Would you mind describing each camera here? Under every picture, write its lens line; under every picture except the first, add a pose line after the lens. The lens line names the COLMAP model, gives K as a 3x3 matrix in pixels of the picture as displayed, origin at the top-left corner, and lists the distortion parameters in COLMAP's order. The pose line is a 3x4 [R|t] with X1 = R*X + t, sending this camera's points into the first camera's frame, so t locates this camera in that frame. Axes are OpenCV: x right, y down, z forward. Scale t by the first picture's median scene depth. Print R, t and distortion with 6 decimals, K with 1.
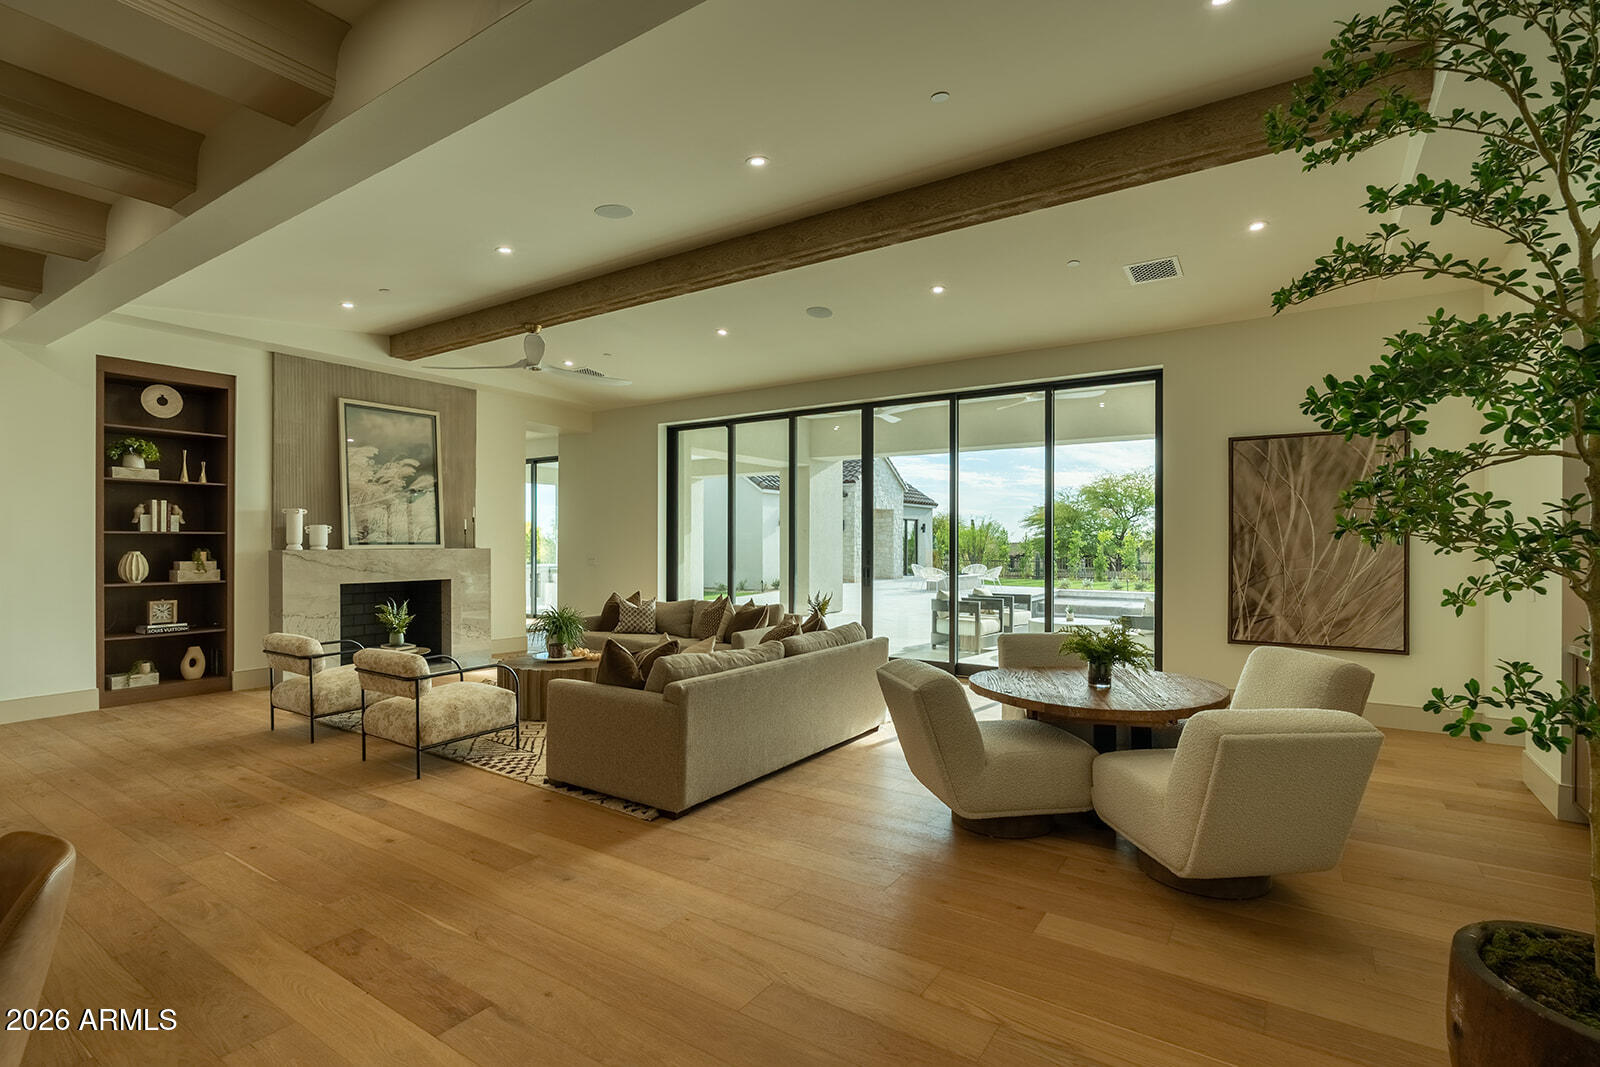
lens RADIAL K [[736.9, 0, 804.0], [0, 736.9, 537.1], [0, 0, 1]] dist [0.001147, 0.000271]
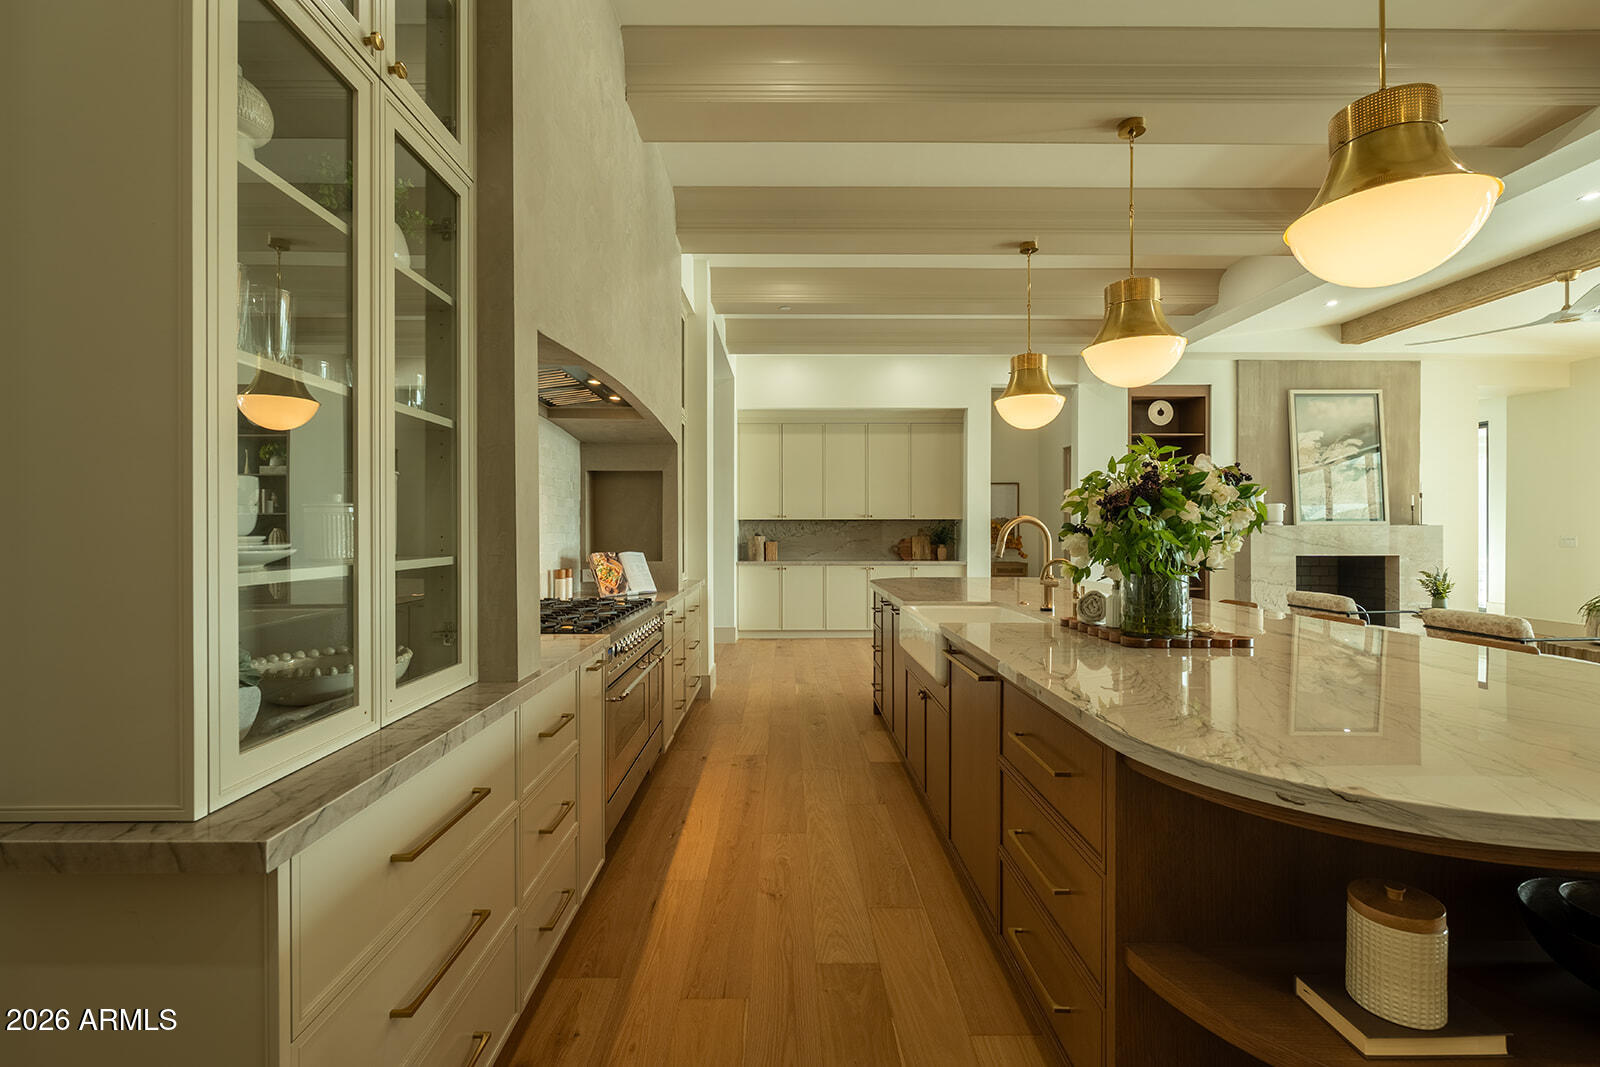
lens RADIAL K [[736.9, 0, 798.8], [0, 736.9, 537.3], [0, 0, 1]] dist [0.001147, 0.000271]
pose [[0.566394, 0.003650, -0.824127, -0.123114], [0.004183, 0.999965, 0.007304, 0.022750], [0.824124, -0.007584, 0.566358, -0.240730]]
